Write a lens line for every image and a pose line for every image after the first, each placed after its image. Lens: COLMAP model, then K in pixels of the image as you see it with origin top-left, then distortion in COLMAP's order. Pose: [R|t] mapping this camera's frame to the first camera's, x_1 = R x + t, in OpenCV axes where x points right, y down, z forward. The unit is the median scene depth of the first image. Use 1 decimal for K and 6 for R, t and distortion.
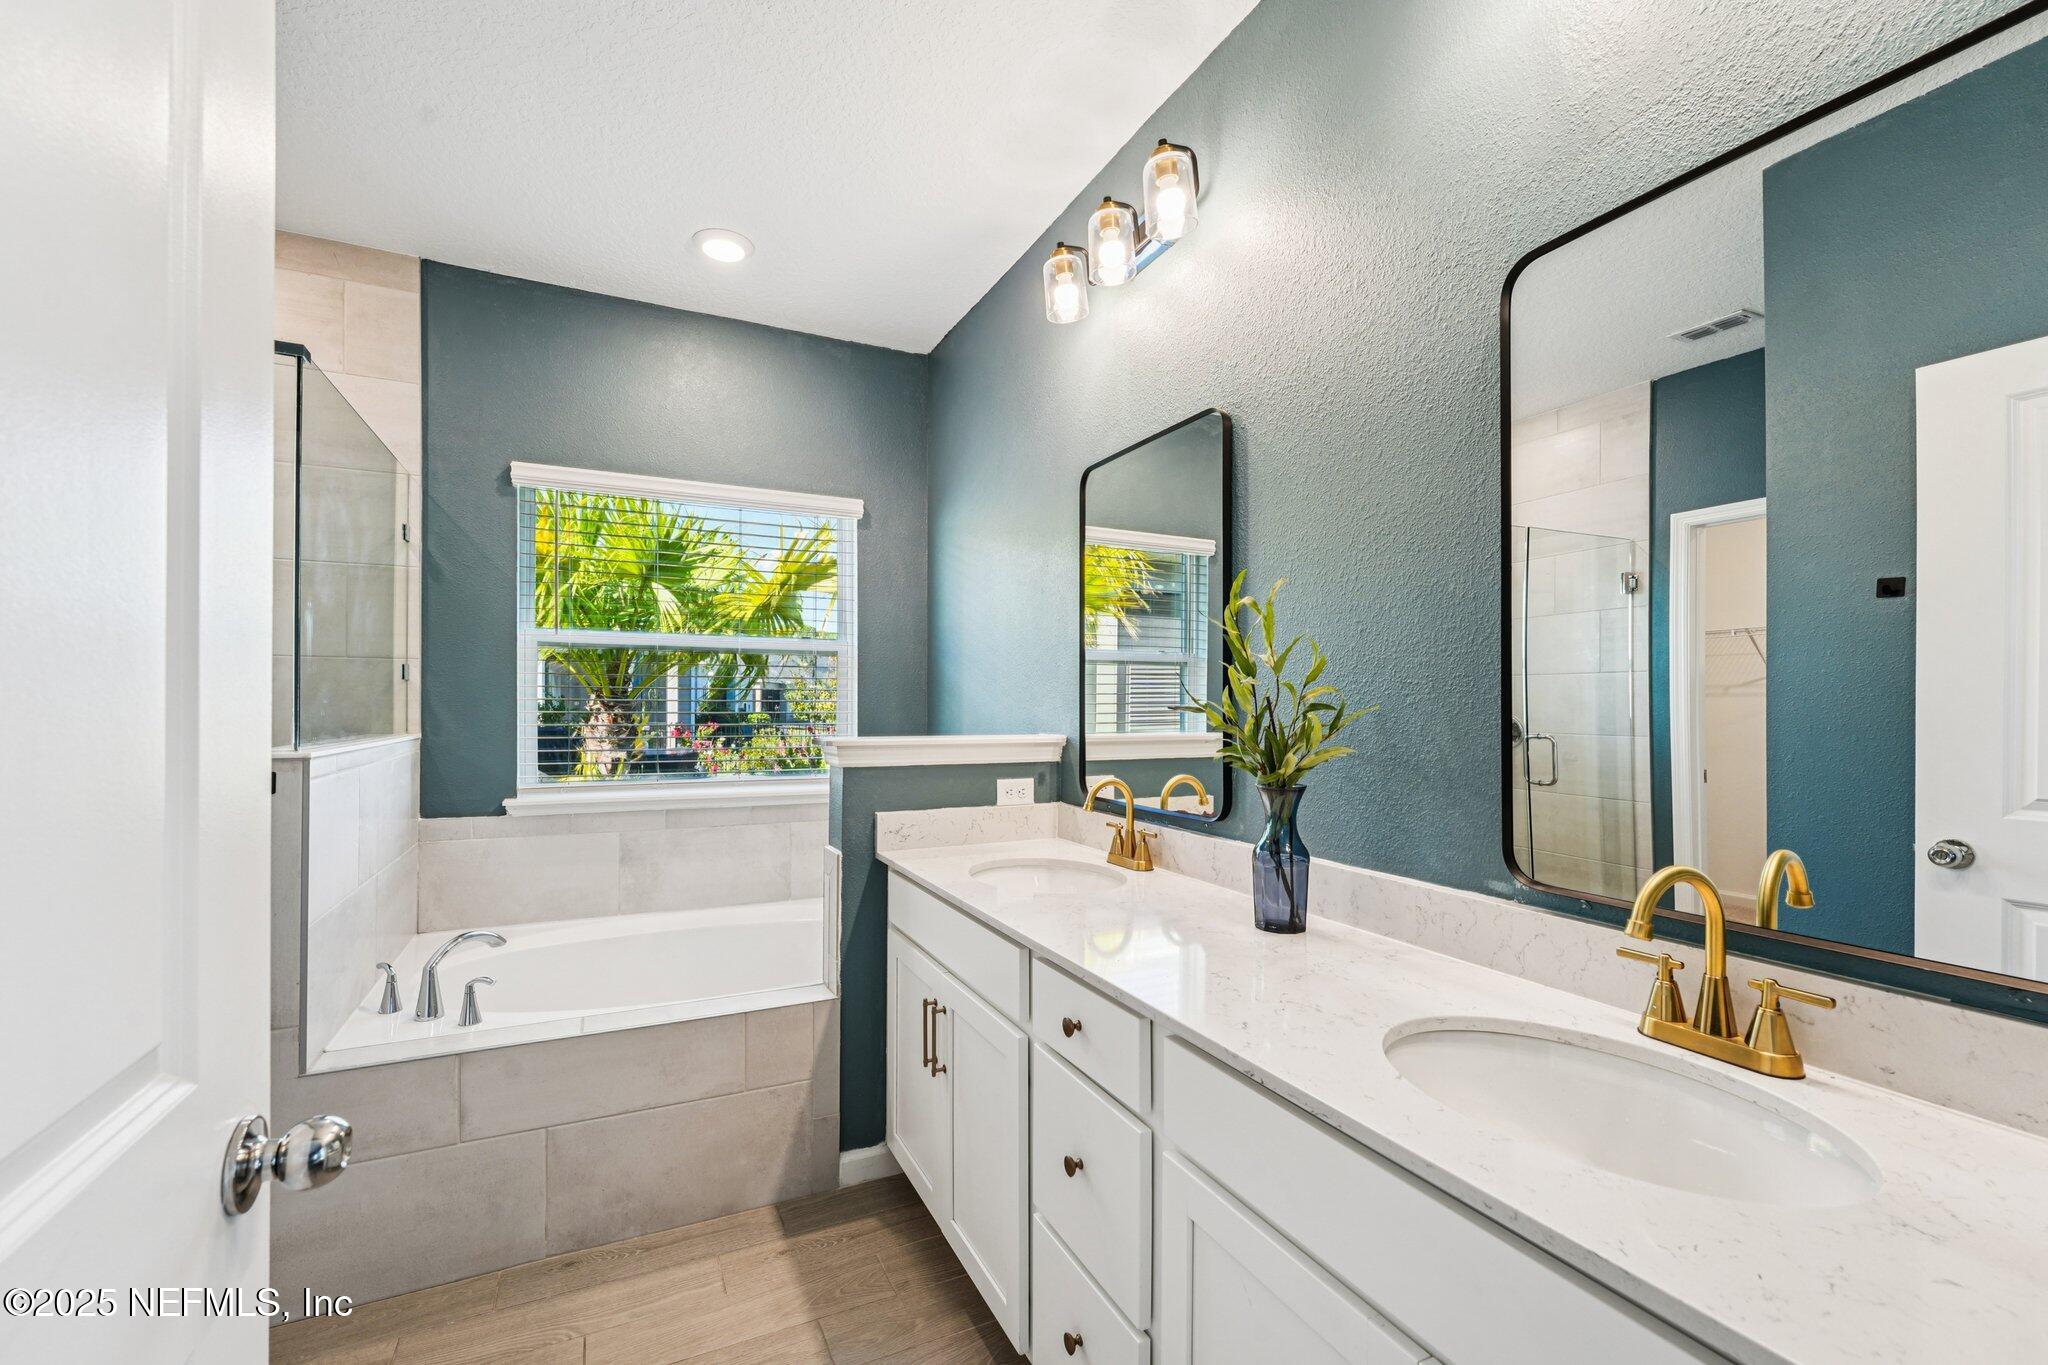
lens RADIAL K [[857.9, 0, 1015.2], [0, 857.9, 709.7], [0, 0, 1]] dist [-0.000190, 0.000047]
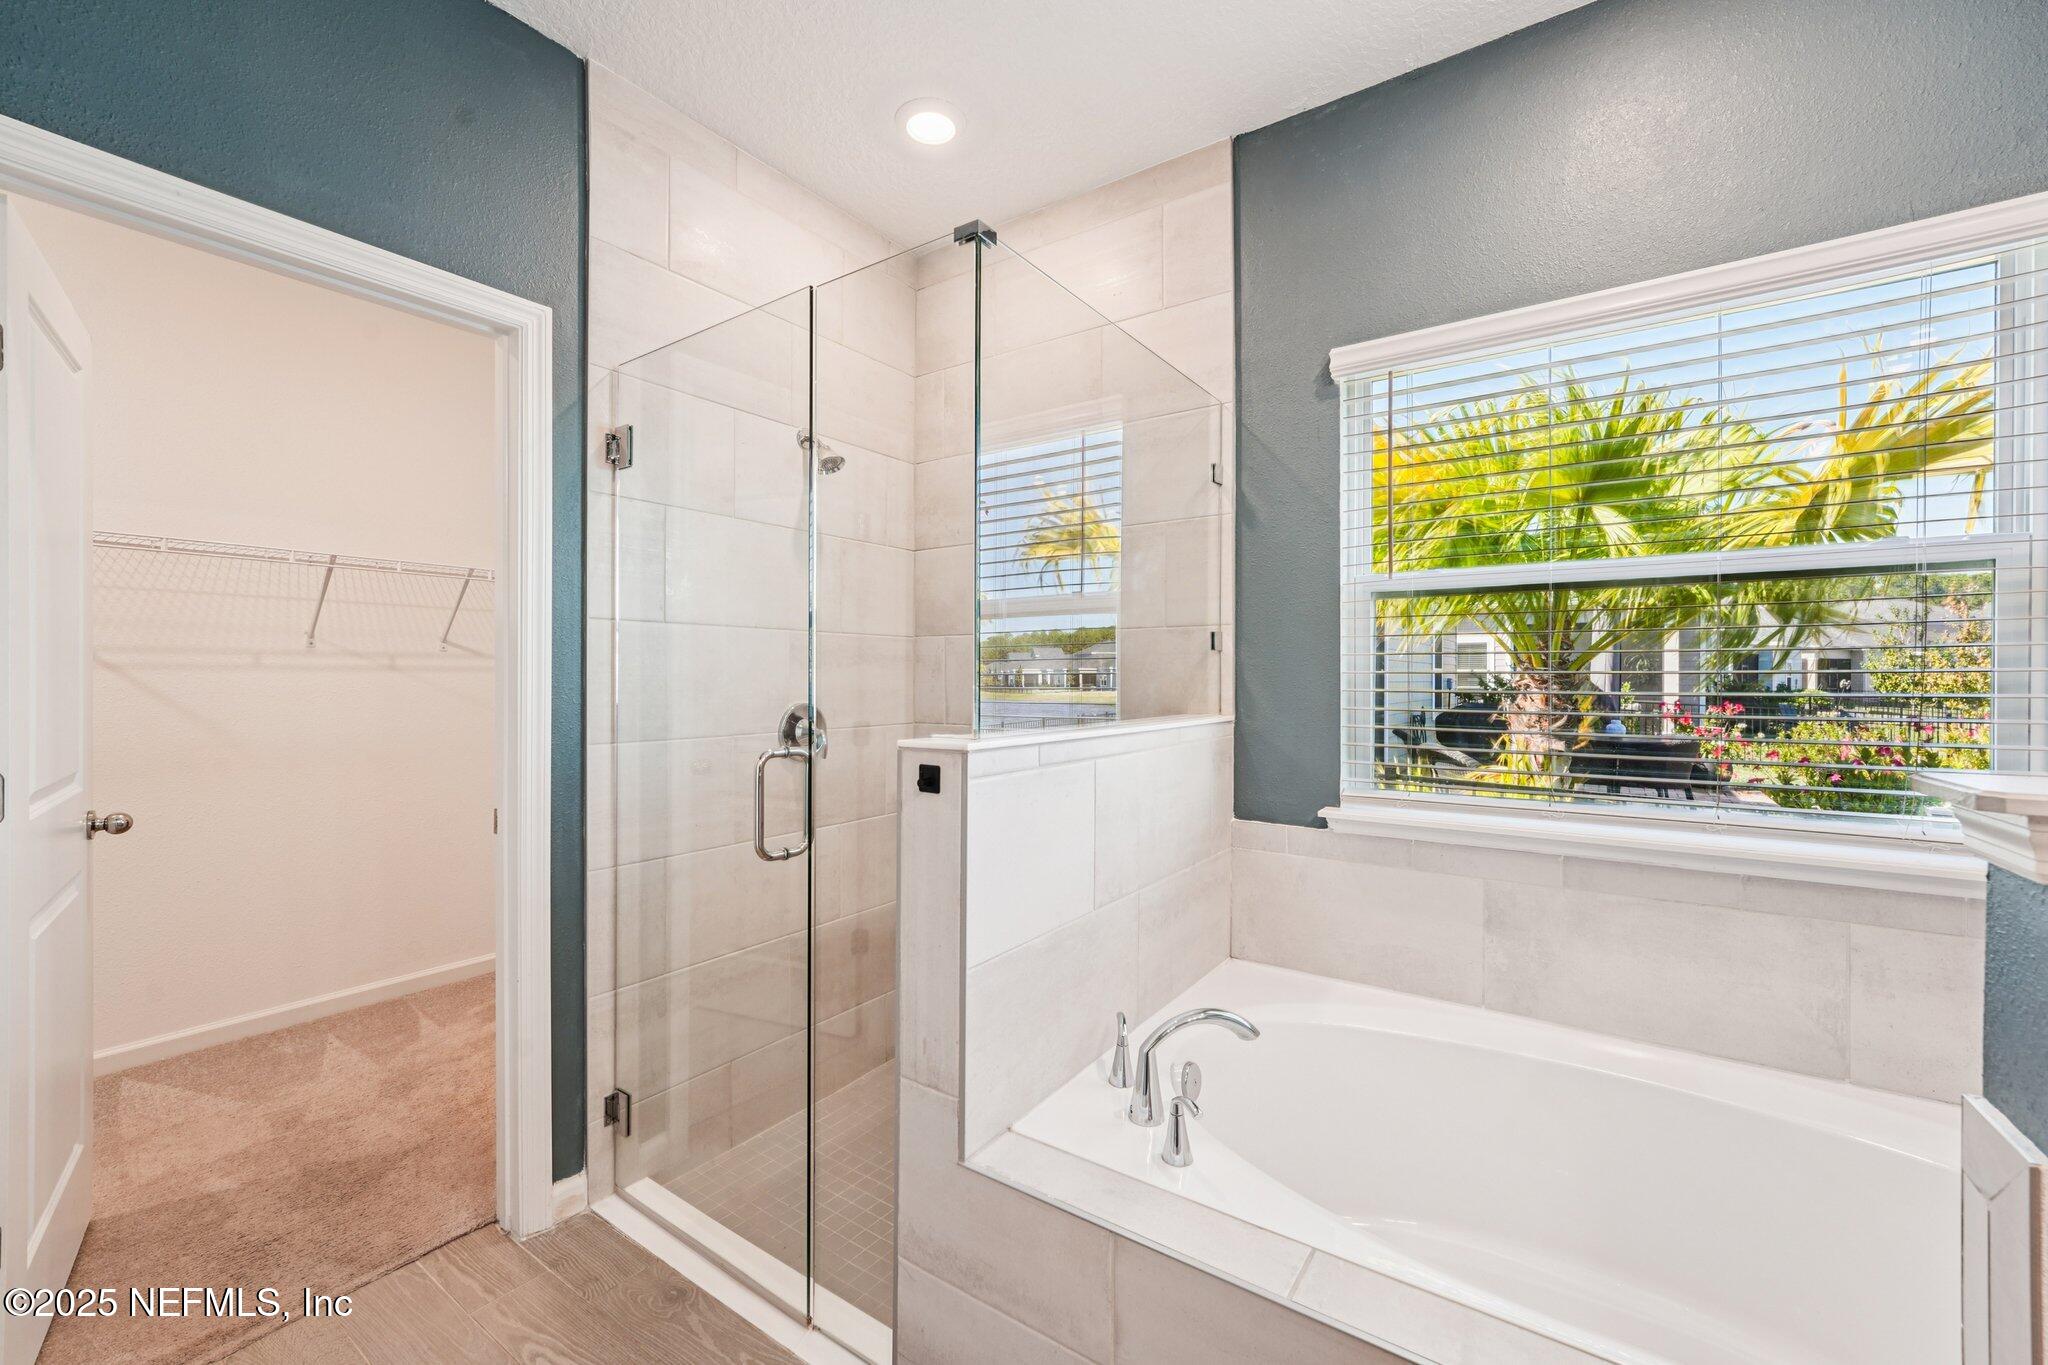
lens RADIAL K [[813.9, 0, 1024.0], [0, 813.9, 682.5], [0, 0, 1]] dist [-0.008248, 0.000372]
pose [[0.481491, 0.002463, -0.876447, -0.093759], [-0.003419, 0.999994, 0.000932, -0.003524], [0.876444, 0.002548, 0.481497, 0.397127]]
